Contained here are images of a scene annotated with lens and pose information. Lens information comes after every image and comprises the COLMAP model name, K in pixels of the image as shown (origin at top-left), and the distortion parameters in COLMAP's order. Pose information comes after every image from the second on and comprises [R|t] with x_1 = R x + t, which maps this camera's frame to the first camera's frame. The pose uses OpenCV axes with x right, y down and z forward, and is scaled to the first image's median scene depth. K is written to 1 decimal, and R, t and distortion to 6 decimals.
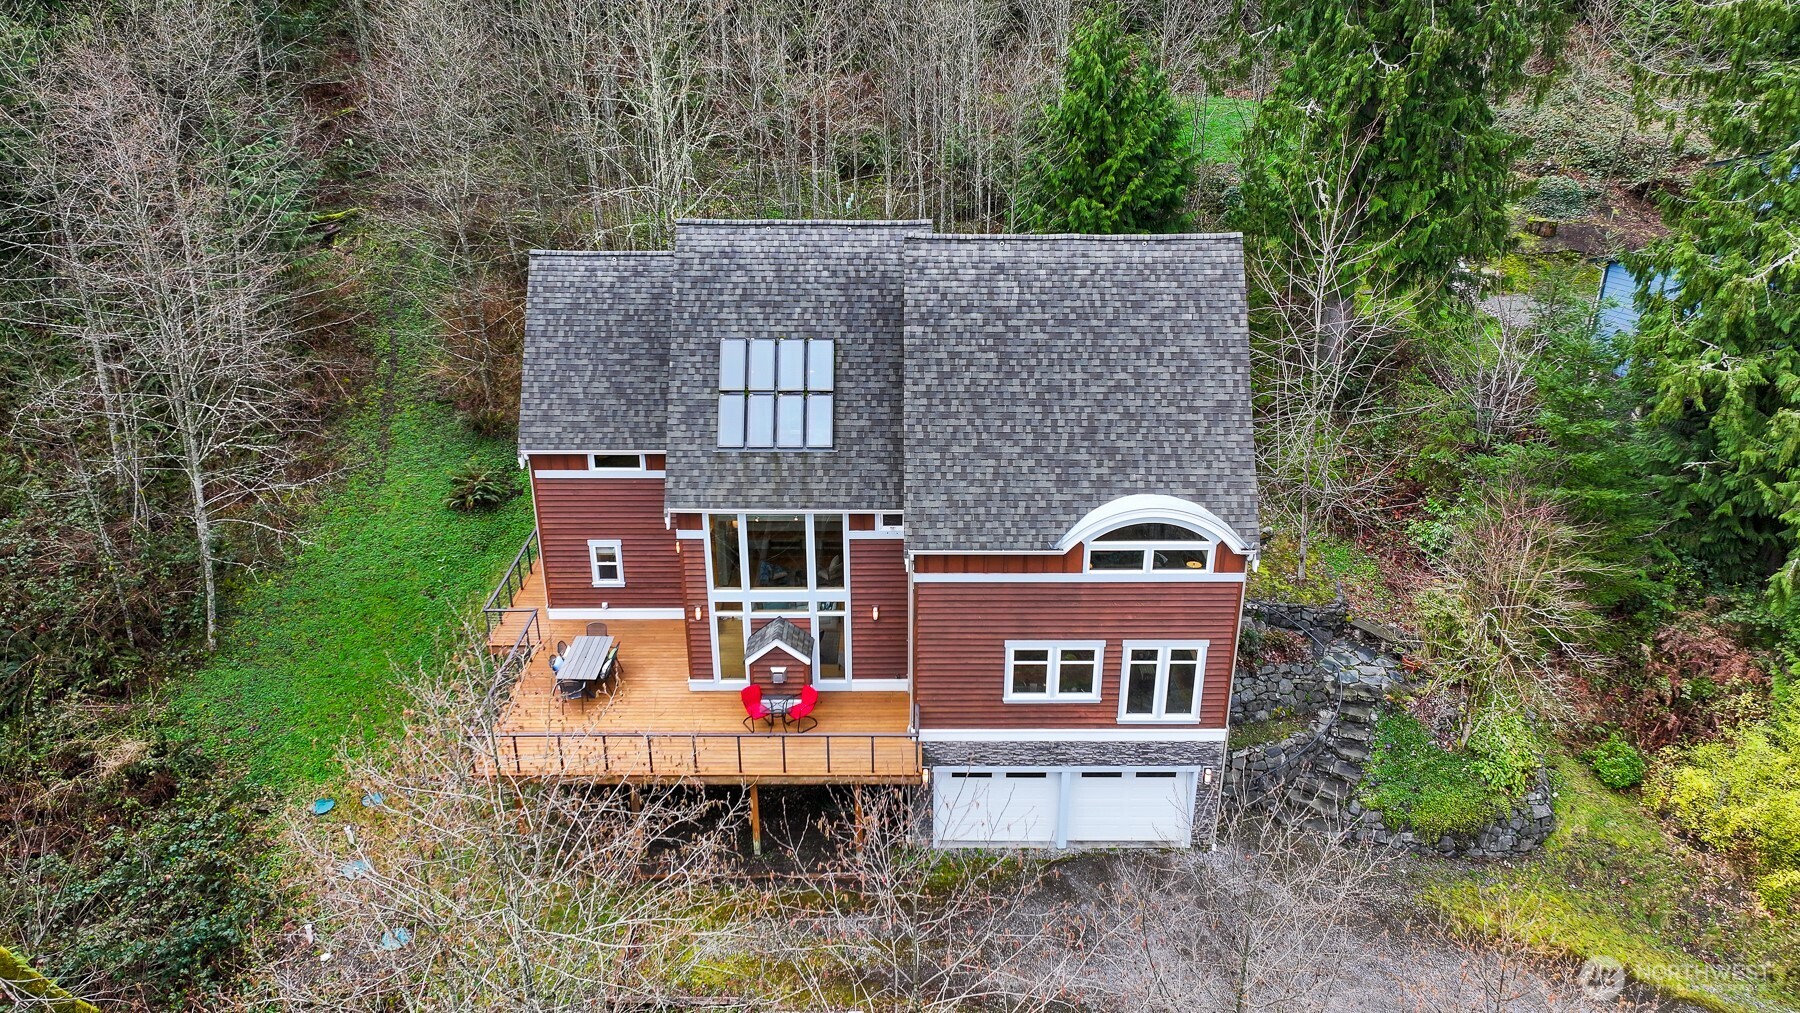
lens RADIAL K [[1268.8, 0, 891.7], [0, 1268.8, 505.1], [0, 0, 1]] dist [0.006504, -0.003226]
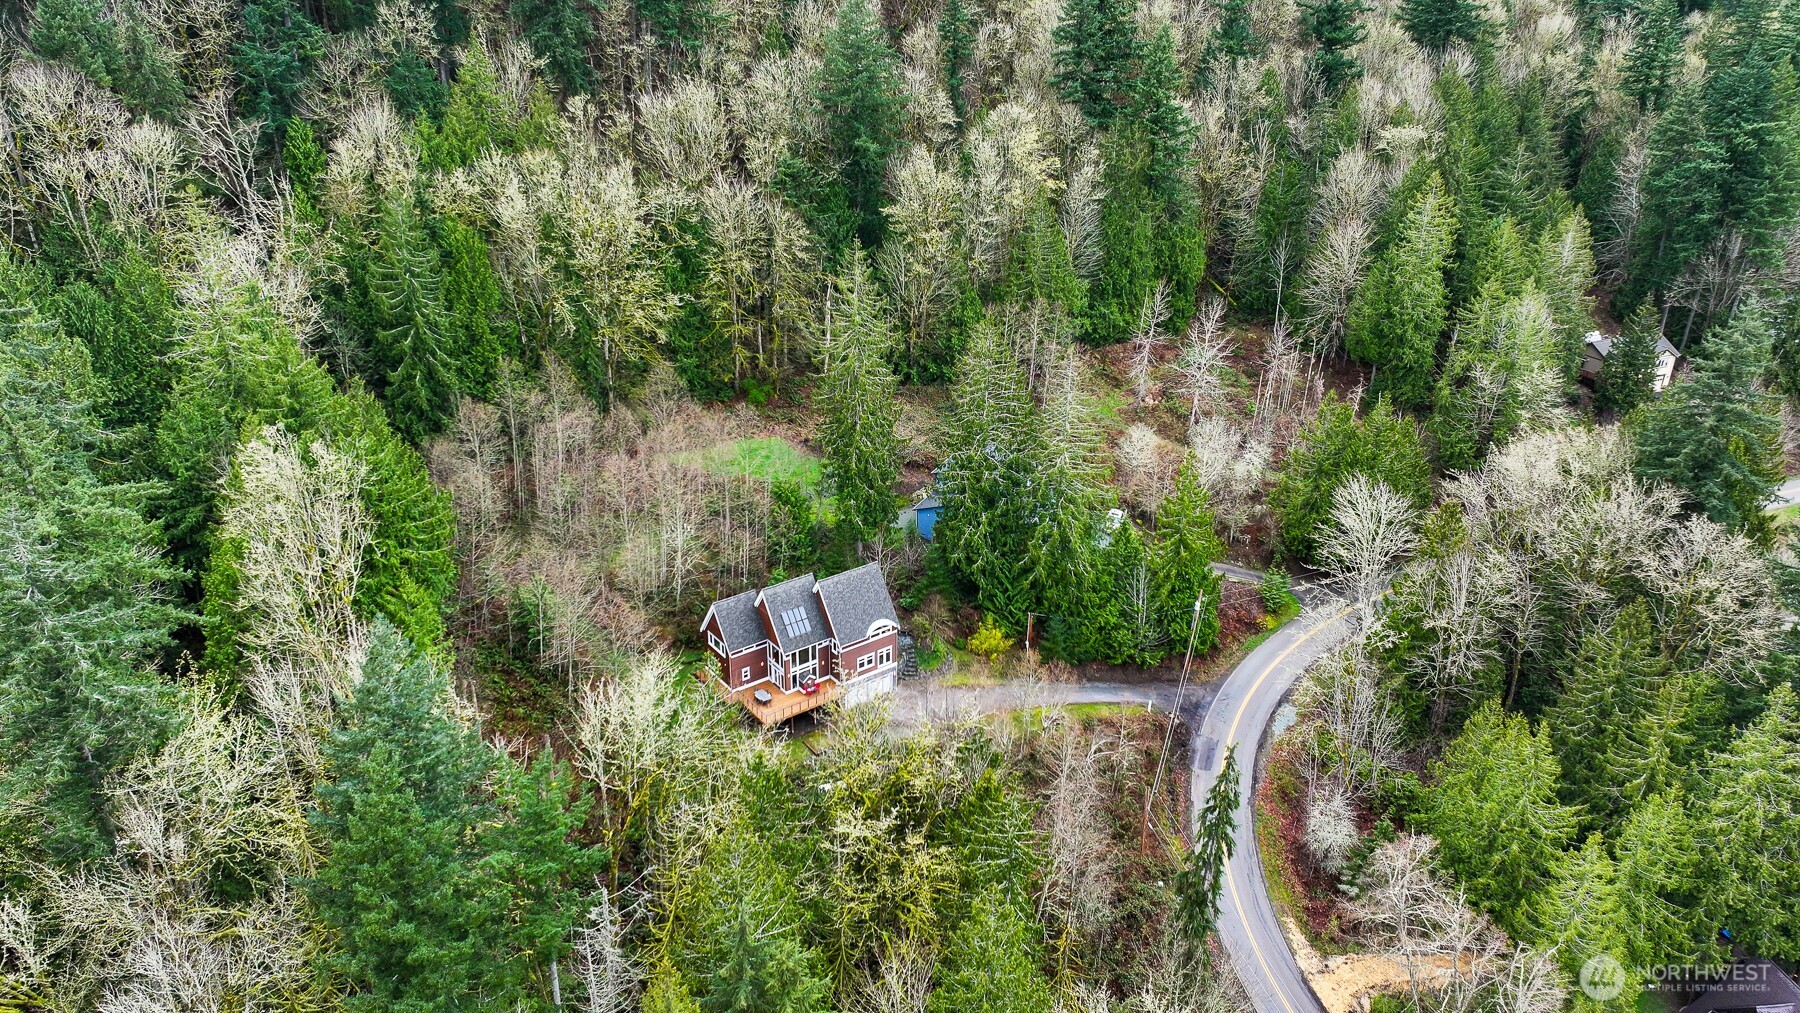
lens RADIAL K [[1268.8, 0, 900.6], [0, 1268.8, 507.0], [0, 0, 1]] dist [0.006504, -0.003226]
pose [[0.800542, -0.251076, 0.544144, -2.093466], [0.235868, 0.966724, 0.099051, -0.822897], [-0.550907, 0.049052, 0.833124, -2.882933]]
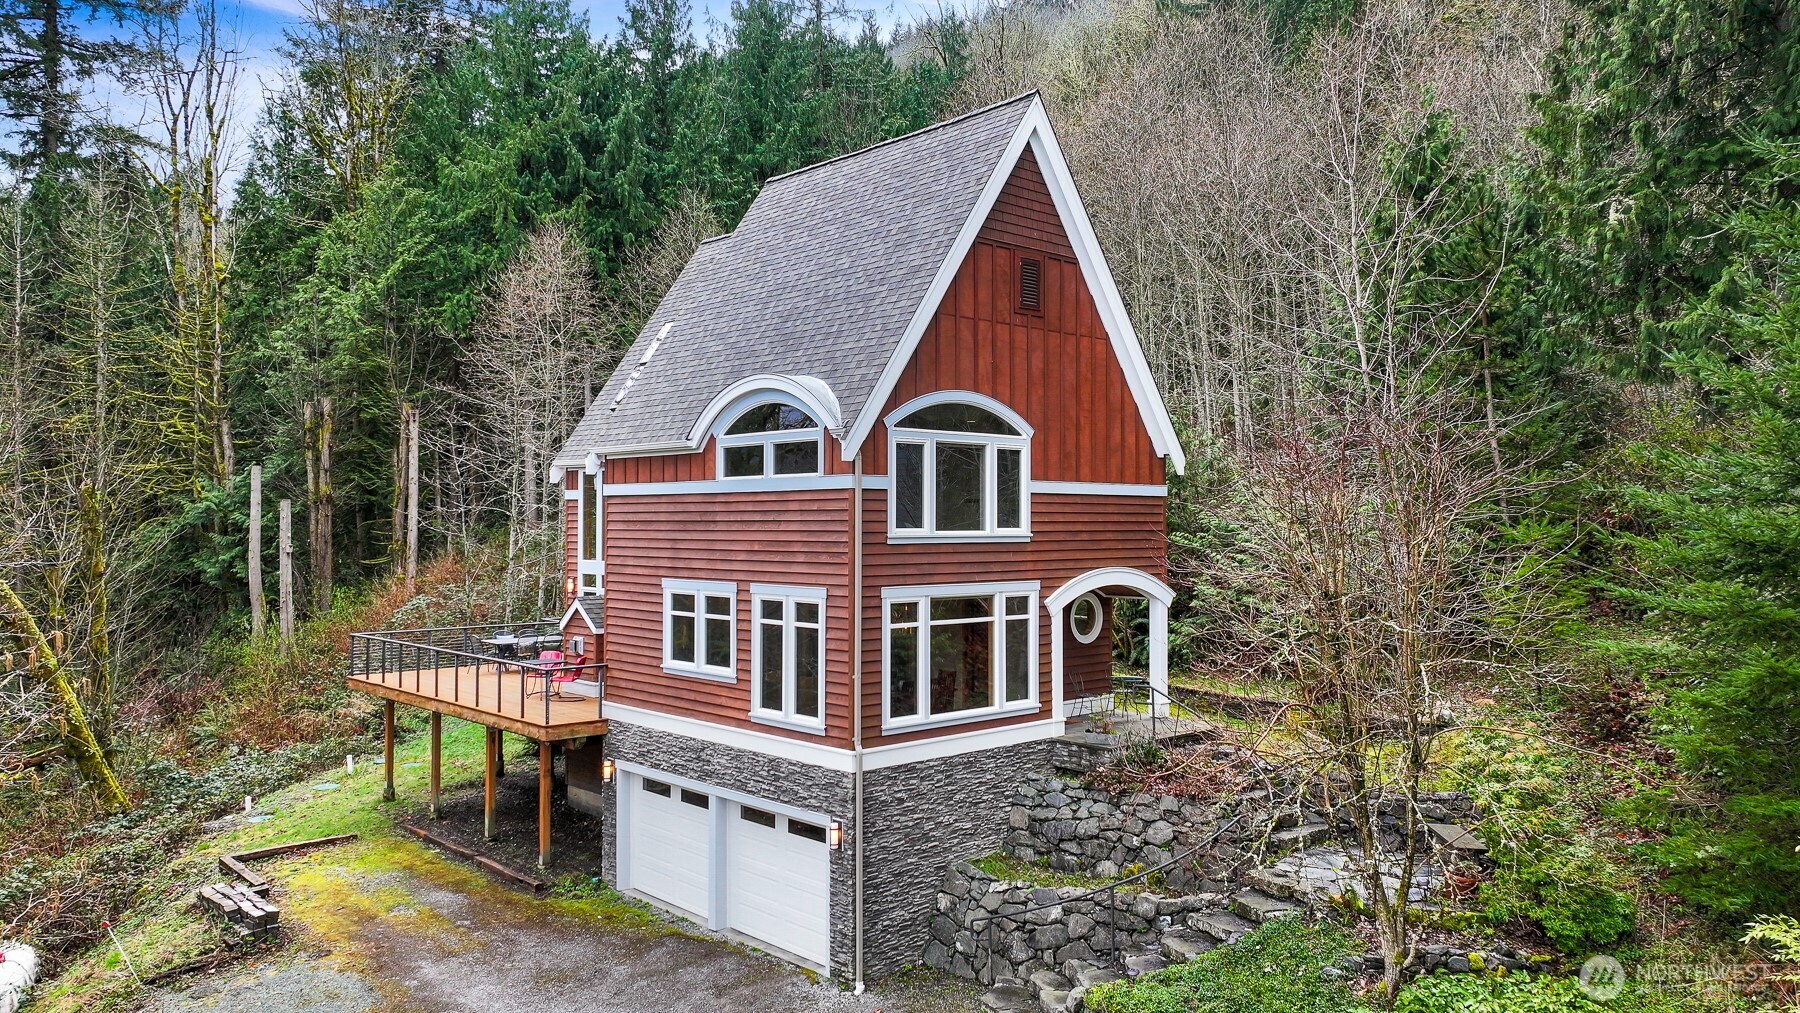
lens RADIAL K [[1268.8, 0, 912.4], [0, 1268.8, 514.6], [0, 0, 1]] dist [0.006504, -0.003226]
pose [[0.686337, -0.001870, -0.727281, 0.736387], [-0.308383, 0.904902, -0.293348, 0.243297], [0.658666, 0.425617, 0.620491, 0.567457]]
